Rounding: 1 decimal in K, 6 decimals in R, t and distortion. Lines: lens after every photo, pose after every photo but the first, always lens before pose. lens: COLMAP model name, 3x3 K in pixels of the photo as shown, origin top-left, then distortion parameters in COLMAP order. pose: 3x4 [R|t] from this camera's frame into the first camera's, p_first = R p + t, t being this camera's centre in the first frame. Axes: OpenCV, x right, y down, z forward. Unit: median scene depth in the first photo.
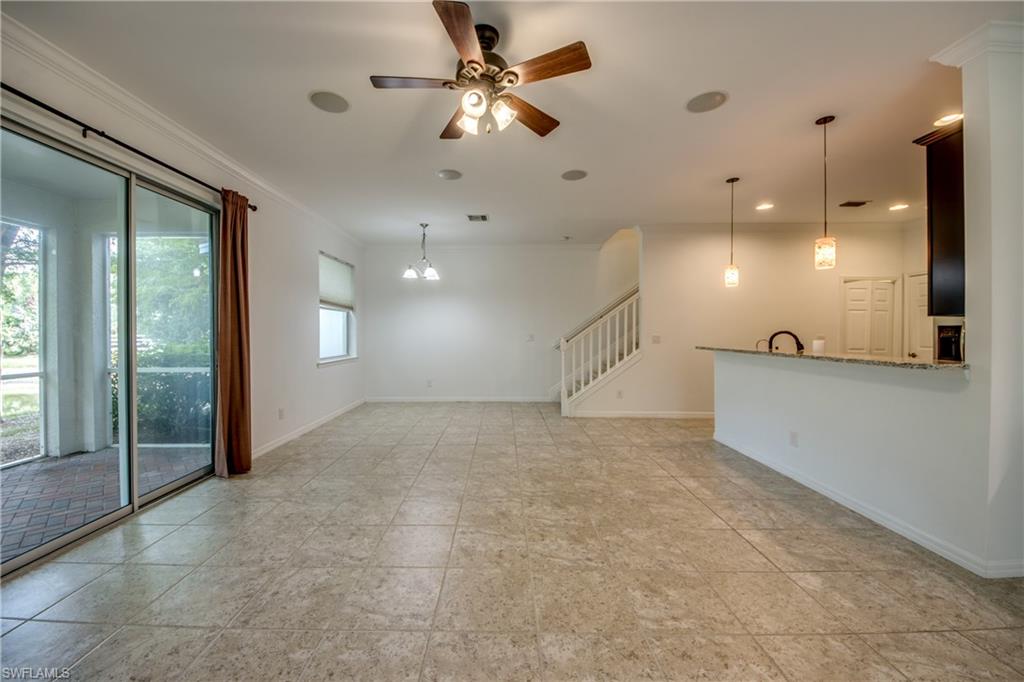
lens RADIAL K [[397.0, 0, 511.7], [0, 397.0, 333.2], [0, 0, 1]] dist [0.057071, -0.026595]
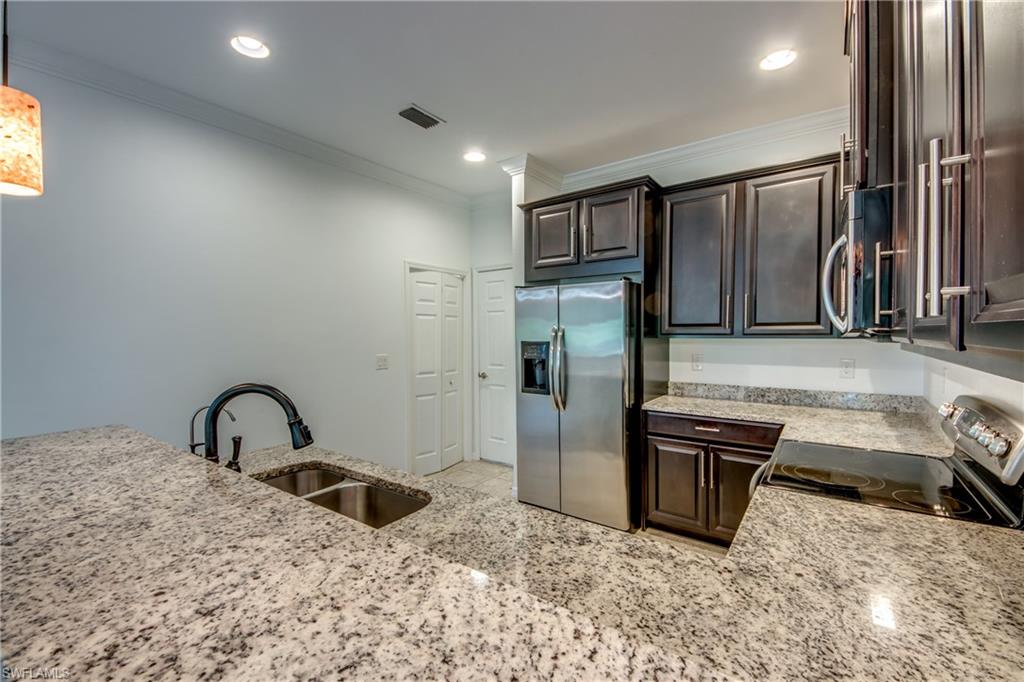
lens RADIAL K [[422.7, 0, 512.0], [0, 422.7, 341.0], [0, 0, 1]] dist [-0.000749, -0.000088]
pose [[0.604575, -0.025828, 0.796129, 0.442498], [0.015333, 0.999666, 0.020787, -0.030254], [-0.796400, -0.000360, 0.604770, 0.548128]]
